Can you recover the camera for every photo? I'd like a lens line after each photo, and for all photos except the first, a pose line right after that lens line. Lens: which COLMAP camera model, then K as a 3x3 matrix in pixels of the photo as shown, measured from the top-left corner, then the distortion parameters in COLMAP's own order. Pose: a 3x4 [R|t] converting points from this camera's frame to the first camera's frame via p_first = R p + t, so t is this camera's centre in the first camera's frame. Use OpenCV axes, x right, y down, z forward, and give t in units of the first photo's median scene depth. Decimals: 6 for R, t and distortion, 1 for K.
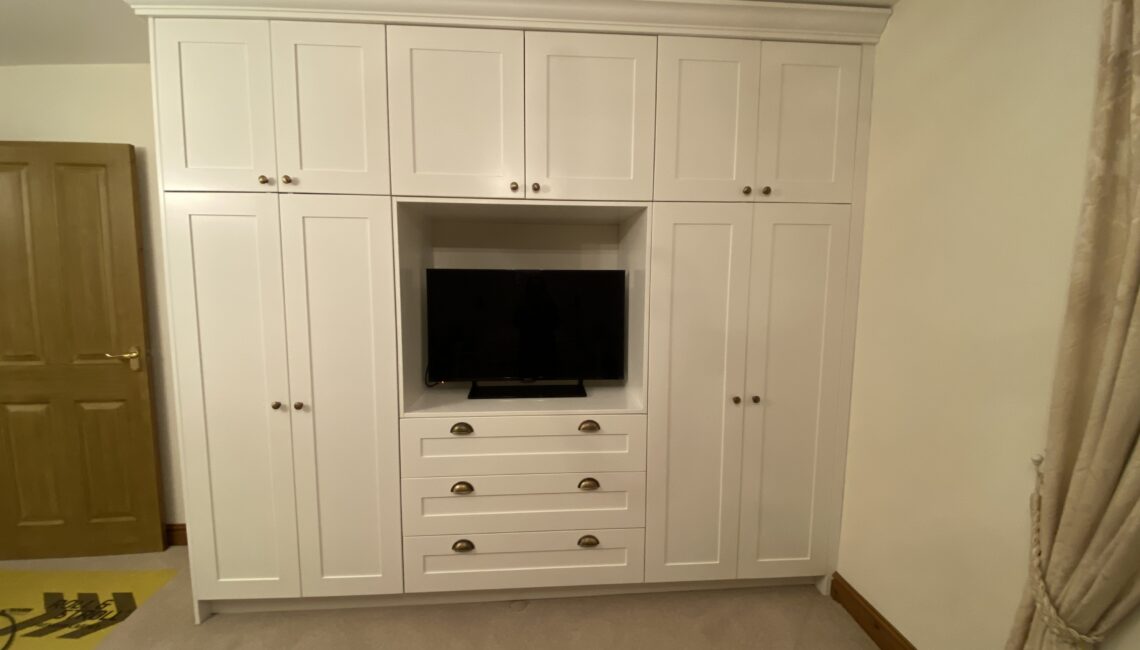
lens RADIAL K [[479.2, 0, 570.0], [0, 479.2, 325.0], [0, 0, 1]] dist [0.000569, -0.014782]
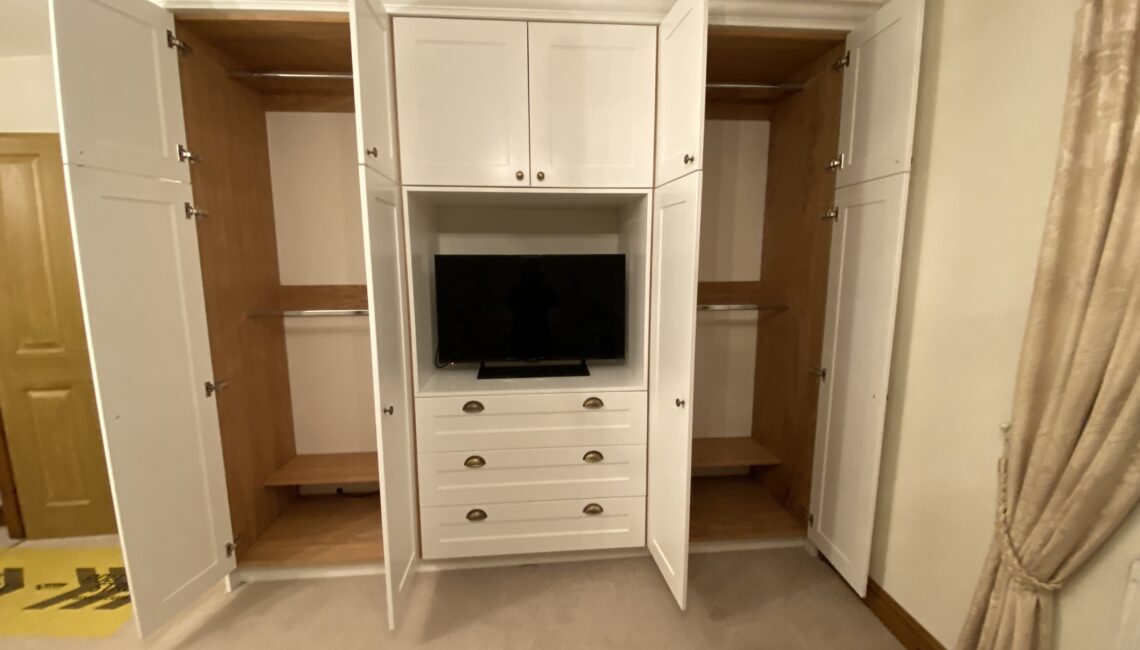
lens RADIAL K [[478.9, 0, 569.3], [0, 478.9, 328.2], [0, 0, 1]] dist [0.003478, -0.015894]
pose [[0.999890, -0.011246, 0.009676, -0.021849], [0.010776, 0.998820, 0.047356, -0.005370], [-0.010197, -0.047246, 0.998831, -0.053941]]
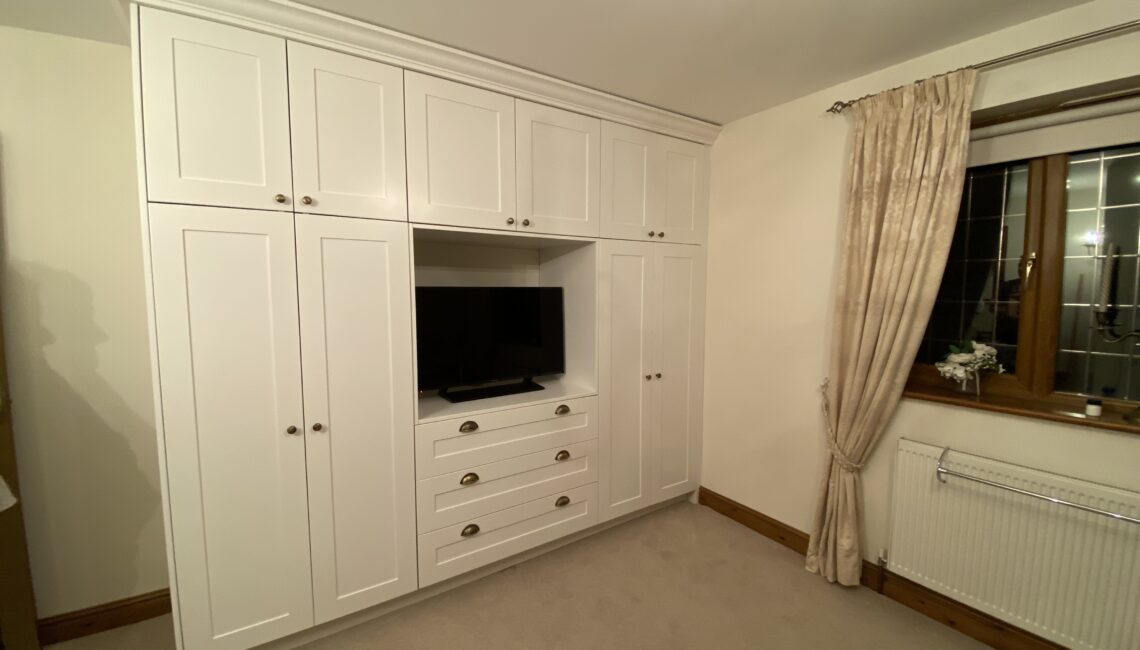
lens RADIAL K [[479.2, 0, 570.0], [0, 479.2, 325.0], [0, 0, 1]] dist [0.000569, -0.014782]
pose [[0.859275, -0.045563, 0.509480, -0.601092], [0.056200, 0.998404, -0.005497, -0.007245], [-0.508417, 0.033356, 0.860465, -0.122801]]
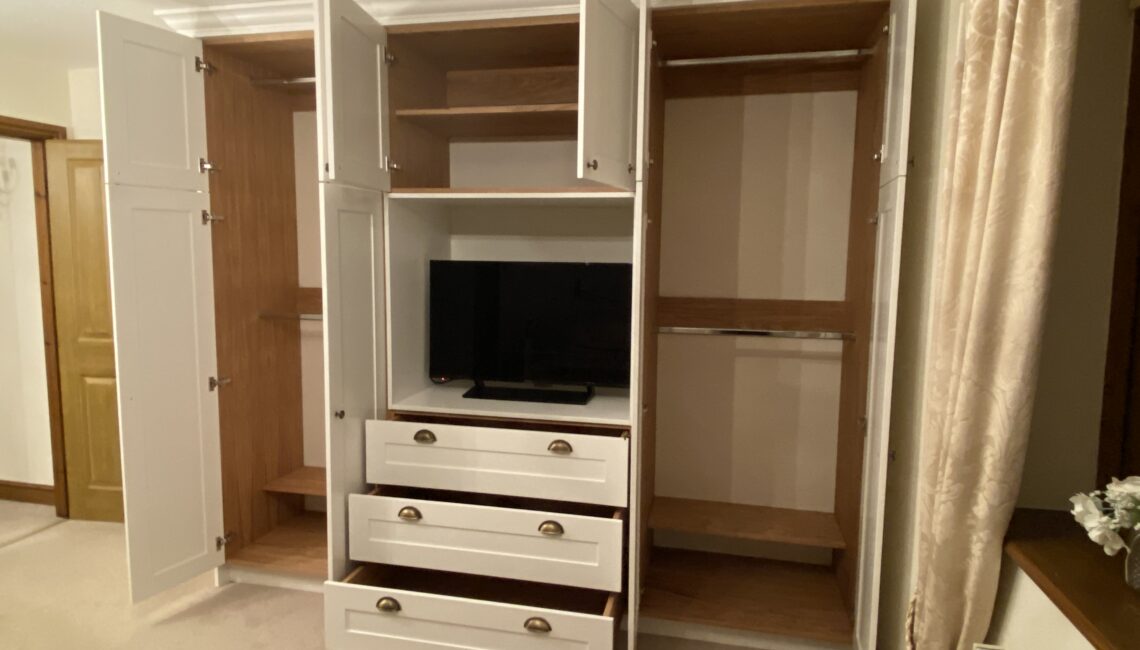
lens RADIAL K [[732.7, 0, 570.0], [0, 732.7, 325.0], [0, 0, 1]] dist [-0.008564, -0.004144]
pose [[0.952194, 0.038416, -0.303069, 0.476199], [-0.036729, 0.999262, 0.011267, -0.016363], [0.303278, 0.000404, 0.952902, -0.357720]]
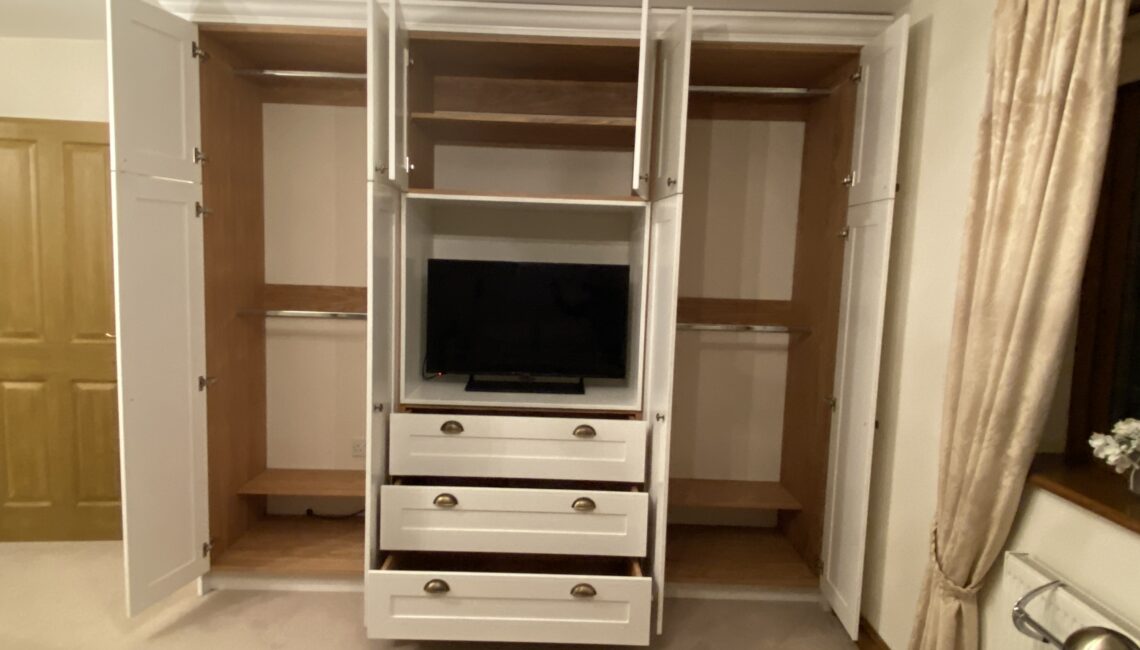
lens RADIAL K [[735.0, 0, 573.3], [0, 735.0, 328.7], [0, 0, 1]] dist [-0.001656, -0.001985]
pose [[0.997577, 0.034397, -0.060476, 0.110230], [-0.034183, 0.999405, 0.004578, 0.011315], [0.060597, -0.002500, 0.998159, -0.568976]]
